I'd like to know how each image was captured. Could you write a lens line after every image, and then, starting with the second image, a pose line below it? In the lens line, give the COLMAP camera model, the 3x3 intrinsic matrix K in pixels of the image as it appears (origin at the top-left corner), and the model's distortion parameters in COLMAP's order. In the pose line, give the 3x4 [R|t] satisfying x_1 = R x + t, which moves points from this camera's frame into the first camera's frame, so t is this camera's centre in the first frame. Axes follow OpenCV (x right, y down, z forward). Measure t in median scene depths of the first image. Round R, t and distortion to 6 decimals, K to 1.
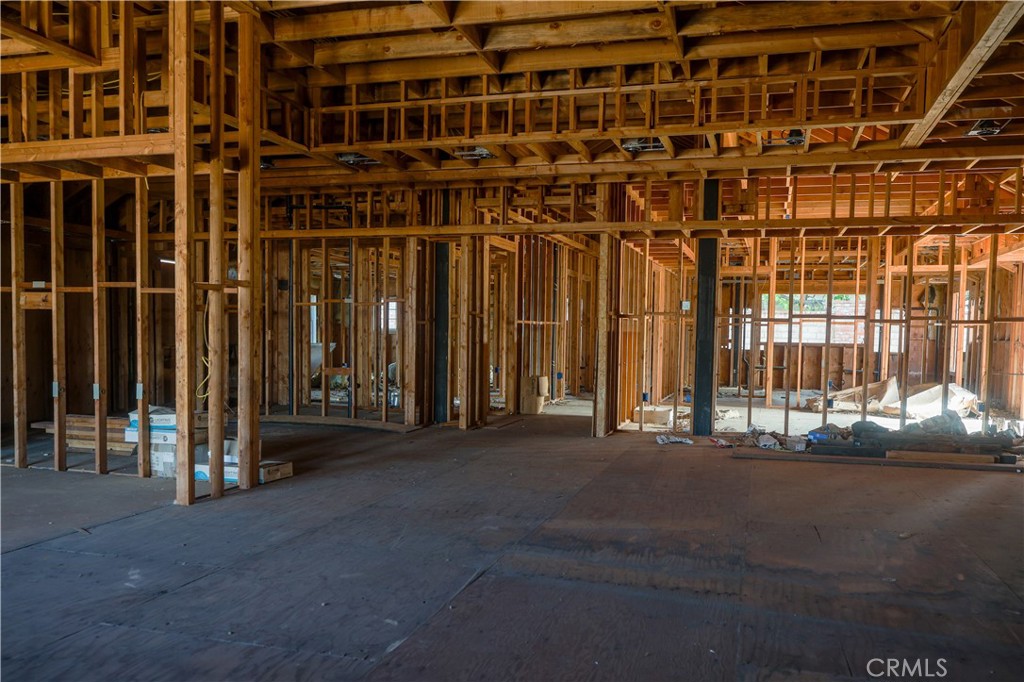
lens RADIAL K [[832.3, 0, 512.3], [0, 832.3, 339.7], [0, 0, 1]] dist [-0.001827, -0.000785]
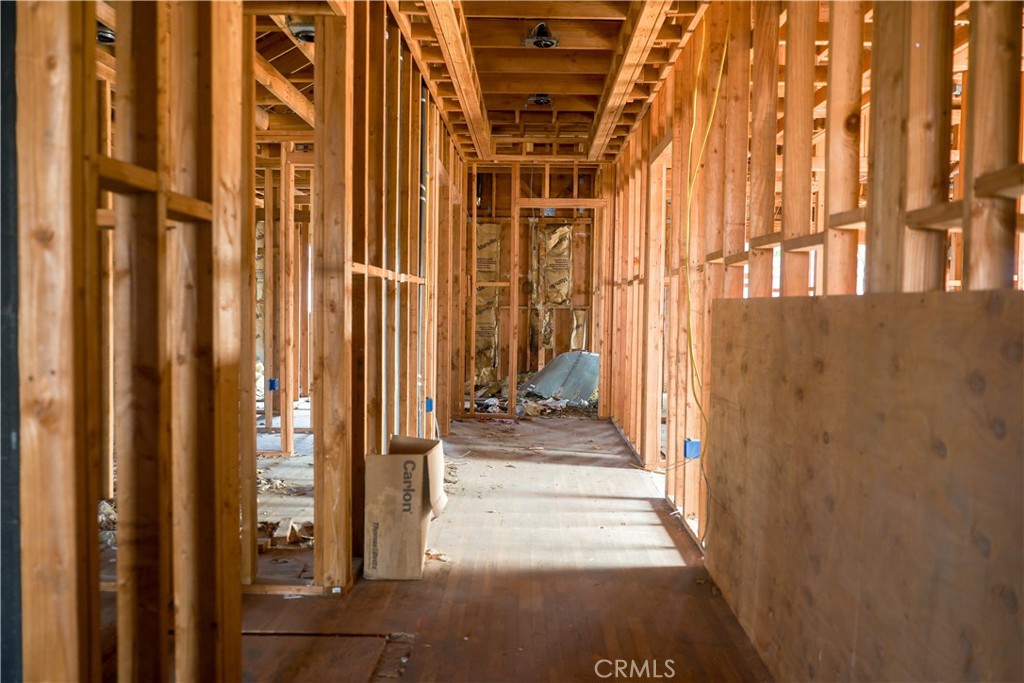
lens RADIAL K [[832.3, 0, 513.2], [0, 832.3, 341.4], [0, 0, 1]] dist [-0.001827, -0.000785]
pose [[0.963787, -0.010246, 0.266476, -0.017697], [0.000358, 0.999310, 0.037127, -0.006543], [-0.266673, -0.035687, 0.963126, 0.711082]]
